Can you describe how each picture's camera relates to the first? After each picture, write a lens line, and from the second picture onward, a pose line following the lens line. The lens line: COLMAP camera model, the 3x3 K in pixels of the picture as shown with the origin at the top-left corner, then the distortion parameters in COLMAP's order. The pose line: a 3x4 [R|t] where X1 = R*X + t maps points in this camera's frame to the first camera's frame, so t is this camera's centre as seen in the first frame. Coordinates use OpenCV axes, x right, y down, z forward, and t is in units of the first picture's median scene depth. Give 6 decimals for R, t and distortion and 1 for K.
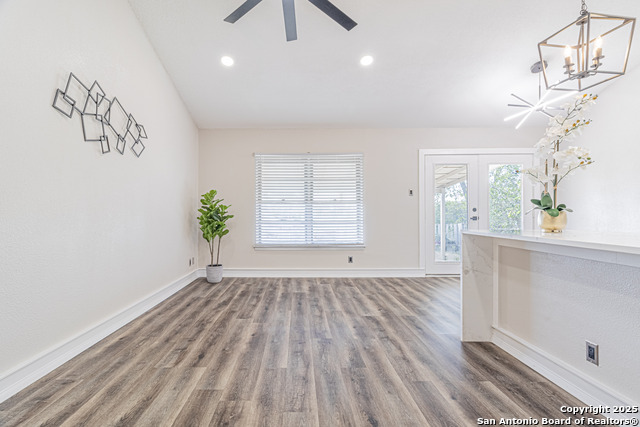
lens RADIAL K [[298.2, 0, 295.7], [0, 298.2, 219.4], [0, 0, 1]] dist [0.003386, 0.001231]
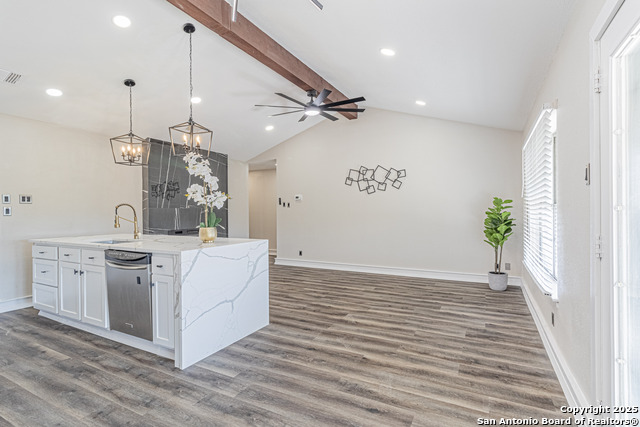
lens RADIAL K [[298.2, 0, 319.7], [0, 298.2, 205.5], [0, 0, 1]] dist [0.003386, 0.001231]
pose [[-0.466156, -0.020288, -0.884470, 1.425510], [-0.004287, 0.999777, -0.020673, -0.071229], [0.884692, -0.005845, -0.466139, 1.601831]]
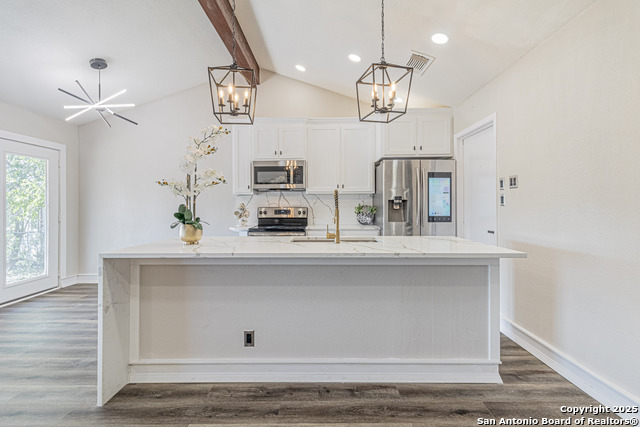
lens RADIAL K [[298.2, 0, 320.1], [0, 298.2, 205.0], [0, 0, 1]] dist [0.003386, 0.001231]
pose [[0.001233, 0.005316, 0.999985, -0.155199], [0.023567, 0.999708, -0.005343, -0.058747], [-0.999721, 0.023574, 0.001107, 0.404557]]
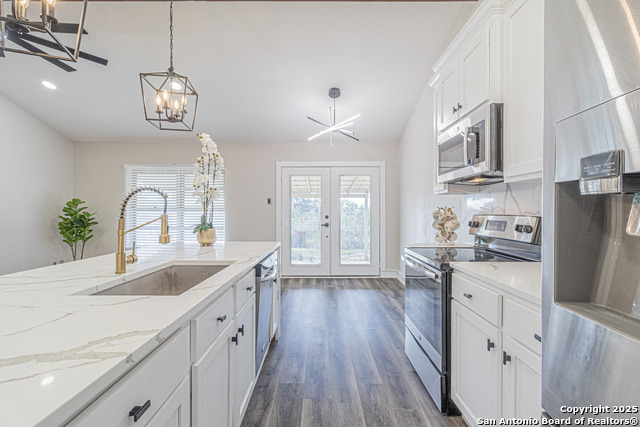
lens RADIAL K [[298.2, 0, 323.8], [0, 298.2, 215.8], [0, 0, 1]] dist [0.003386, 0.001231]
pose [[0.999734, 0.004307, 0.022649, 0.996620], [-0.004135, 0.999962, -0.007647, -0.049784], [-0.022681, 0.007552, 0.999714, -0.169815]]
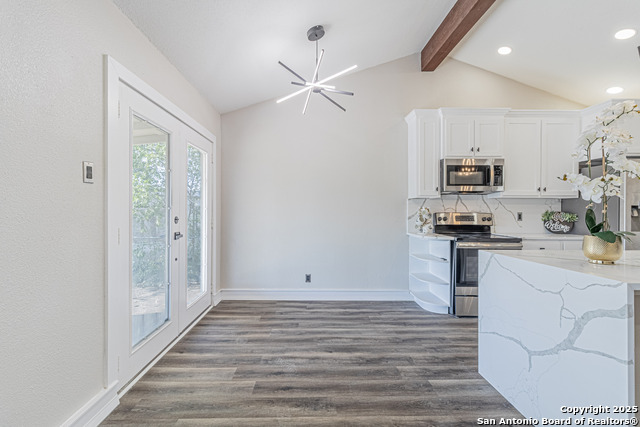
lens RADIAL K [[298.2, 0, 314.9], [0, 298.2, 211.7], [0, 0, 1]] dist [0.003386, 0.001231]
pose [[-0.040465, -0.002740, 0.999177, 0.082360], [0.013695, 0.999901, 0.003297, -0.079331], [-0.999087, 0.013817, -0.040423, 1.354101]]
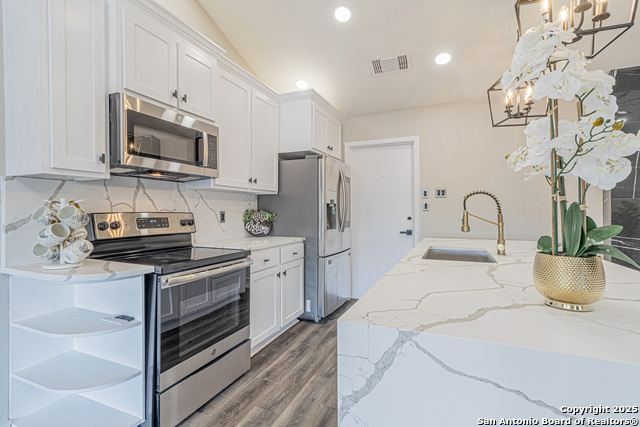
lens RADIAL K [[298.2, 0, 321.8], [0, 298.2, 212.3], [0, 0, 1]] dist [0.003386, 0.001231]
pose [[-0.921321, 0.003472, 0.388788, 0.771927], [0.011696, 0.999755, 0.018790, -0.069504], [-0.388627, 0.021858, -0.921136, 1.124512]]
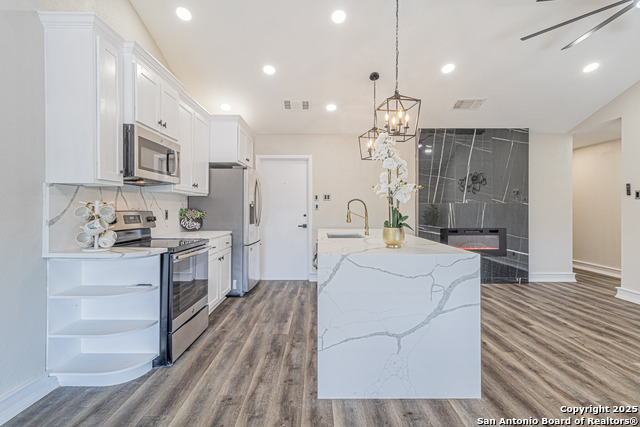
lens RADIAL K [[298.2, 0, 321.9], [0, 298.2, 212.8], [0, 0, 1]] dist [0.003386, 0.001231]
pose [[-0.999763, 0.001378, -0.021735, 0.872369], [0.000770, 0.999609, 0.027963, -0.080454], [0.021765, 0.027940, -0.999373, 1.555966]]
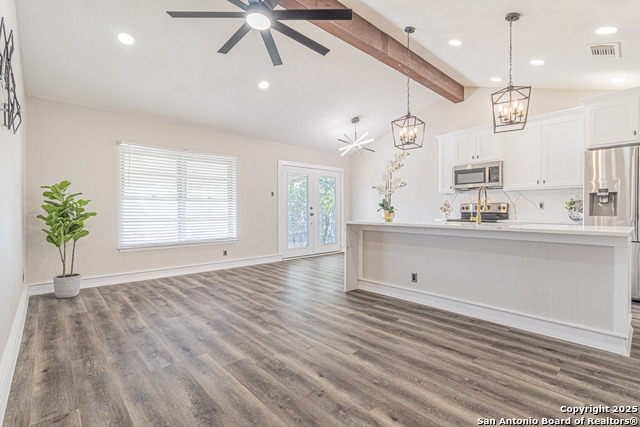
lens RADIAL K [[298.2, 0, 318.5], [0, 298.2, 211.1], [0, 0, 1]] dist [0.003386, 0.001231]
pose [[0.735043, 0.002267, 0.678017, -0.543178], [0.010104, 0.999847, -0.014297, 0.003027], [-0.677945, 0.017360, 0.734907, -0.053243]]
